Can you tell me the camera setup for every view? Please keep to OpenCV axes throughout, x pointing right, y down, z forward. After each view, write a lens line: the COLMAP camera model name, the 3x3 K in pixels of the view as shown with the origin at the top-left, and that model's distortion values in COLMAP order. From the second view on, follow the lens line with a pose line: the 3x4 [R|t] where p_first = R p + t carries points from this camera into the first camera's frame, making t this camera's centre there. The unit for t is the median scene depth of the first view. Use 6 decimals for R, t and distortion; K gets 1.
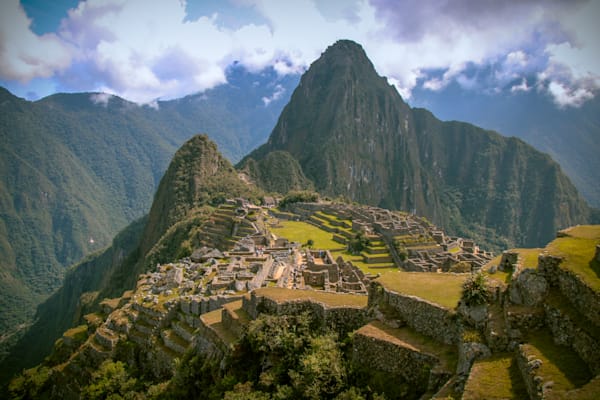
lens RADIAL K [[545.7, 0, 281.6], [0, 545.7, 210.7], [0, 0, 1]] dist [-0.121928, 0.000000]
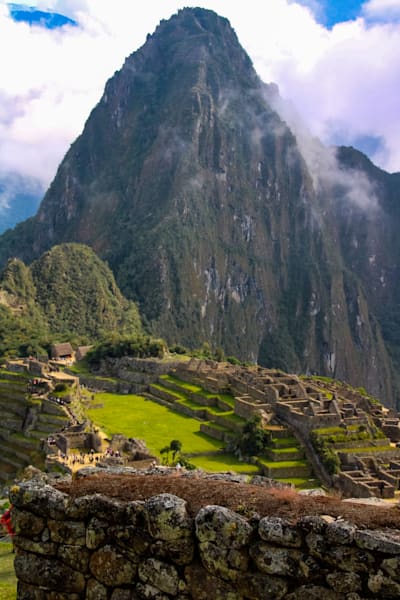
lens RADIAL K [[1184.7, 0, 166.3], [0, 1184.7, 300.0], [0, 0, 1]] dist [0.214054, 0.000000]
pose [[0.993749, 0.006632, 0.111436, -0.031236], [-0.002913, 0.999435, -0.033498, -0.017028], [-0.111596, 0.032964, 0.993207, -0.079480]]
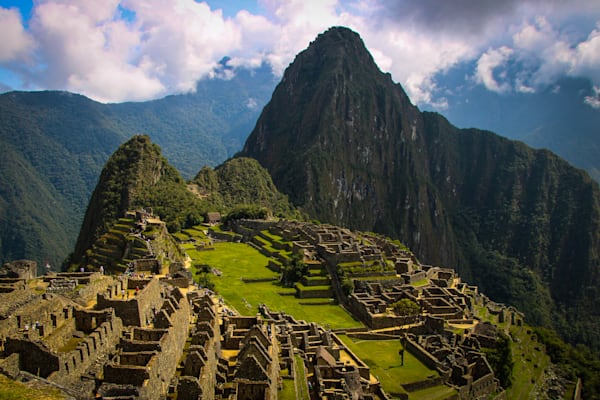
lens RADIAL K [[627.7, 0, 287.5], [0, 627.7, 255.0], [0, 0, 1]] dist [-0.137647, 0.000000]
pose [[0.999865, 0.015890, -0.004206, 0.053636], [-0.015745, 0.999343, 0.032643, 0.003335], [0.004722, -0.032573, 0.999458, 0.048528]]
